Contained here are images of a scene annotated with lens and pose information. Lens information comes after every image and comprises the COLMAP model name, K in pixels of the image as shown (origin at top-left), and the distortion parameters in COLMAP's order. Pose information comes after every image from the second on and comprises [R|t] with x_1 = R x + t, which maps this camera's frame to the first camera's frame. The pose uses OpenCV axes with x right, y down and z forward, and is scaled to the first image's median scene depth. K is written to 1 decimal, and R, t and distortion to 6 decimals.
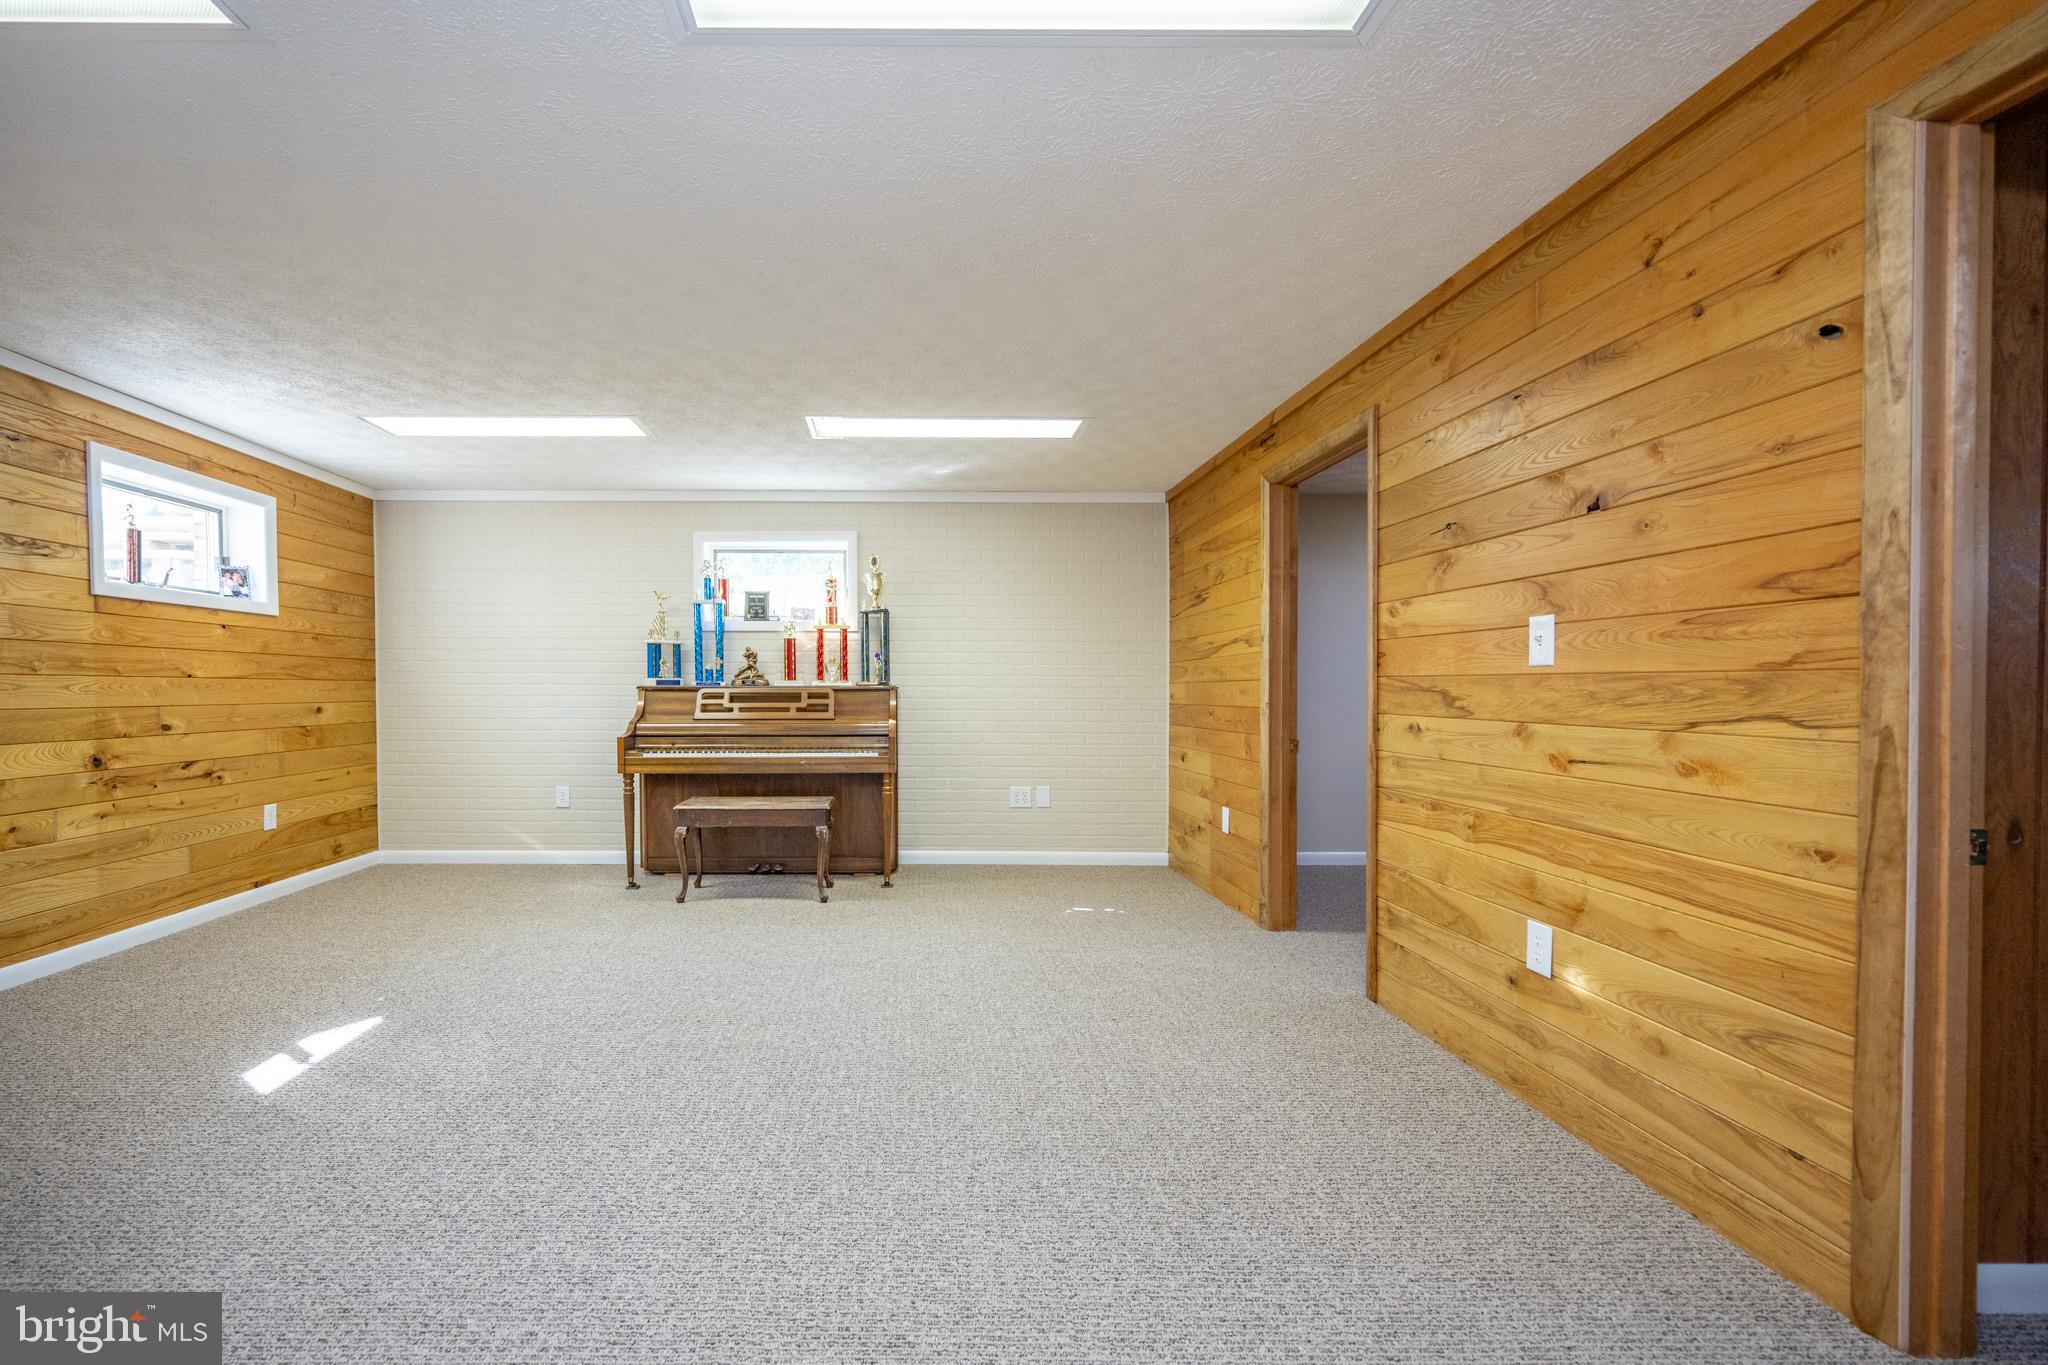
lens RADIAL K [[812.6, 0, 1023.6], [0, 812.6, 695.2], [0, 0, 1]] dist [-0.001222, -0.000328]
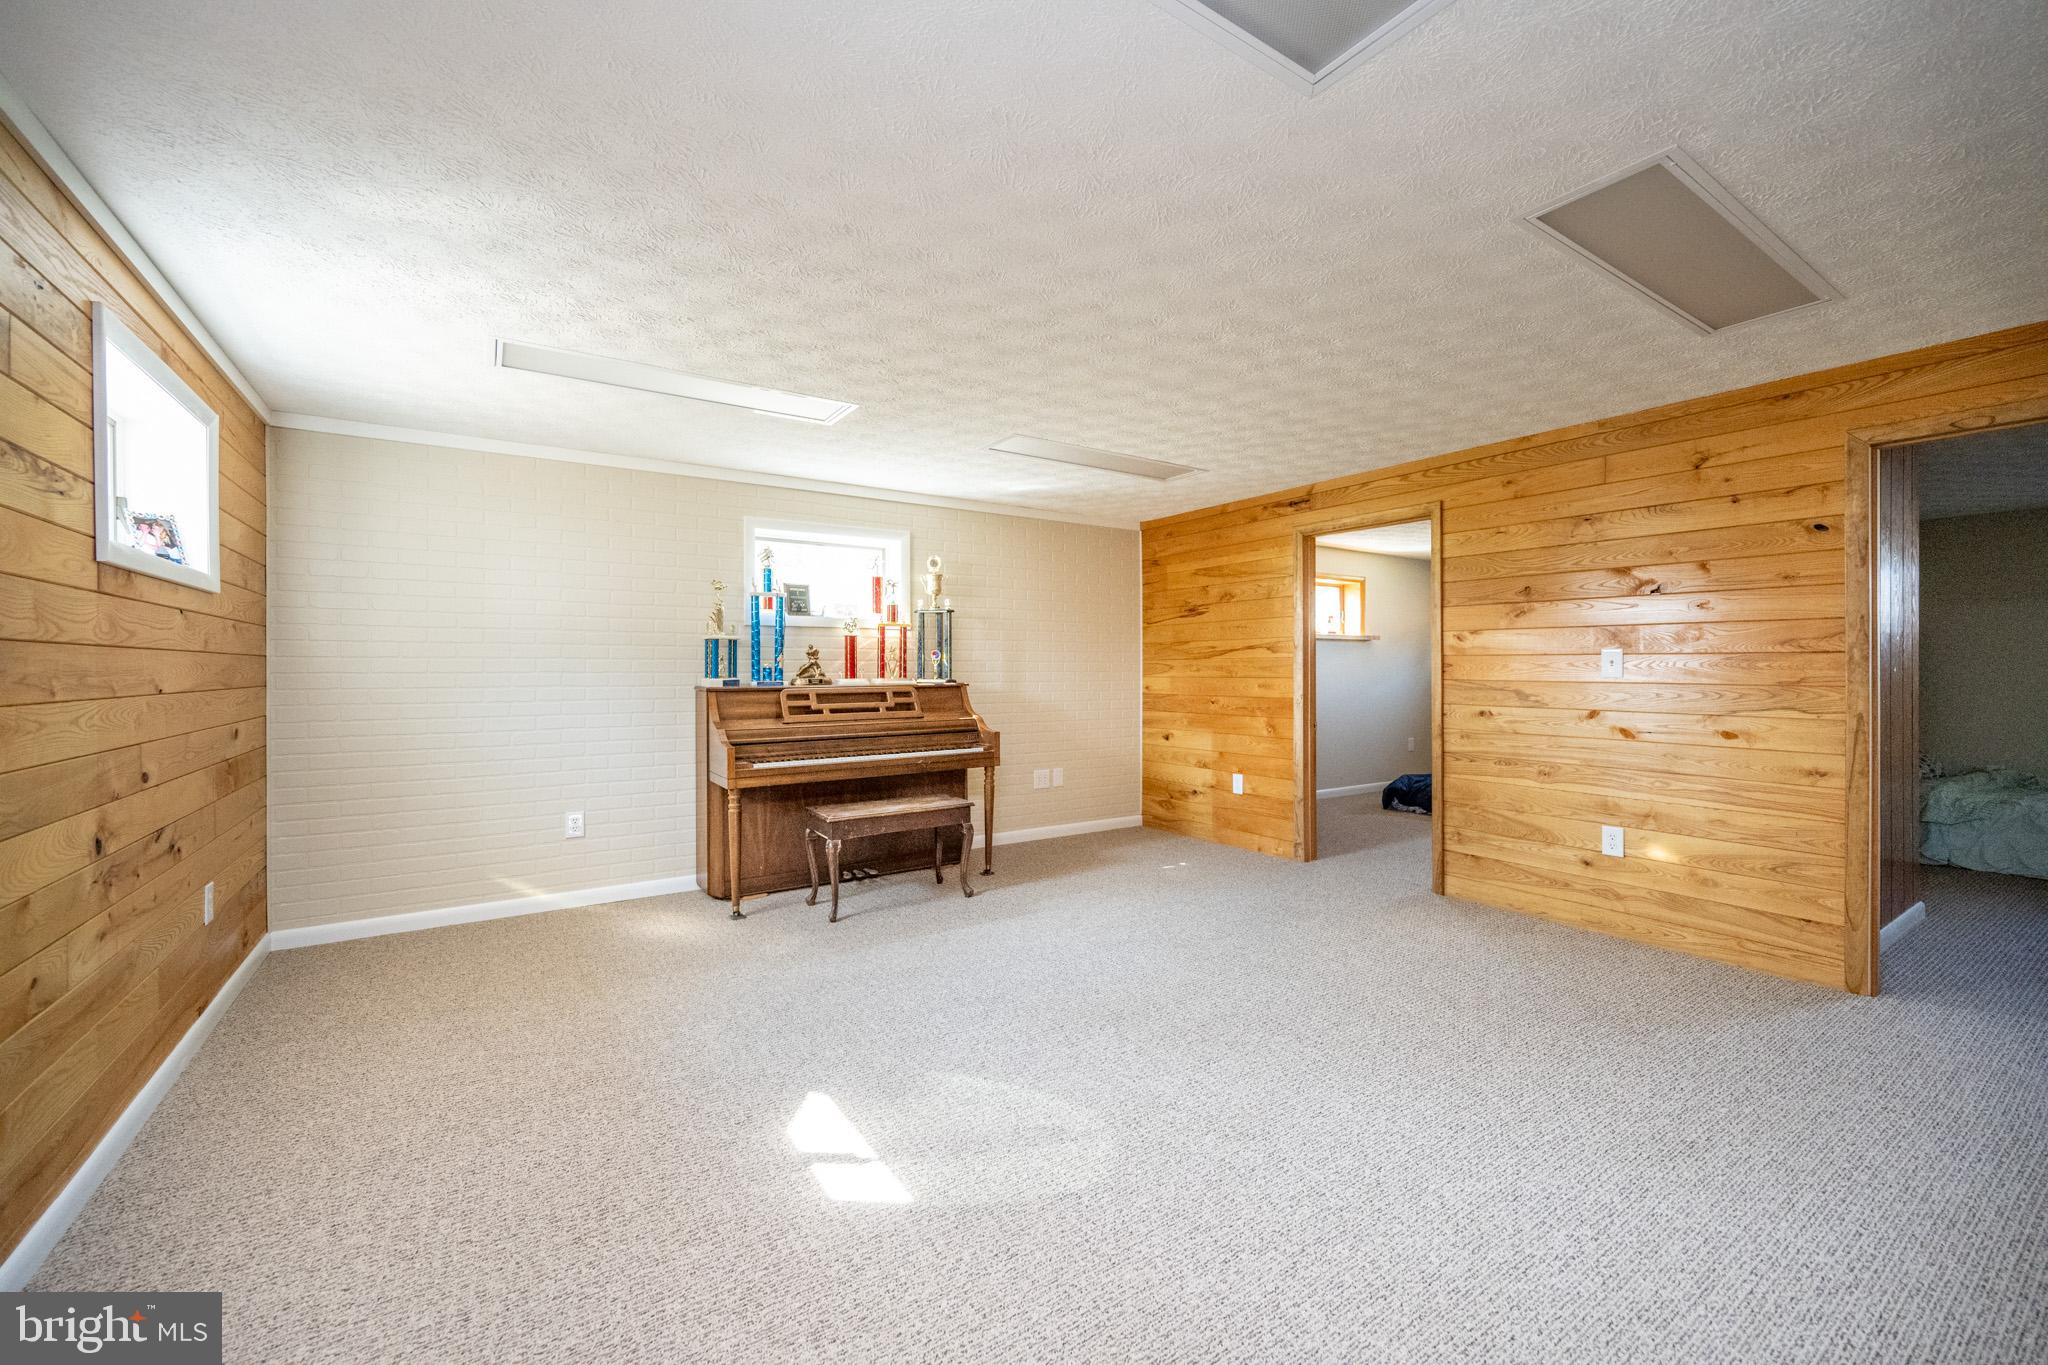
lens RADIAL K [[736.9, 0, 1026.7], [0, 736.9, 658.7], [0, 0, 1]] dist [-0.000630, -0.000008]
pose [[0.858538, 0.002519, 0.512743, -0.681188], [0.006135, 0.999866, -0.015184, -0.033049], [-0.512713, 0.016182, 0.858408, 0.158422]]
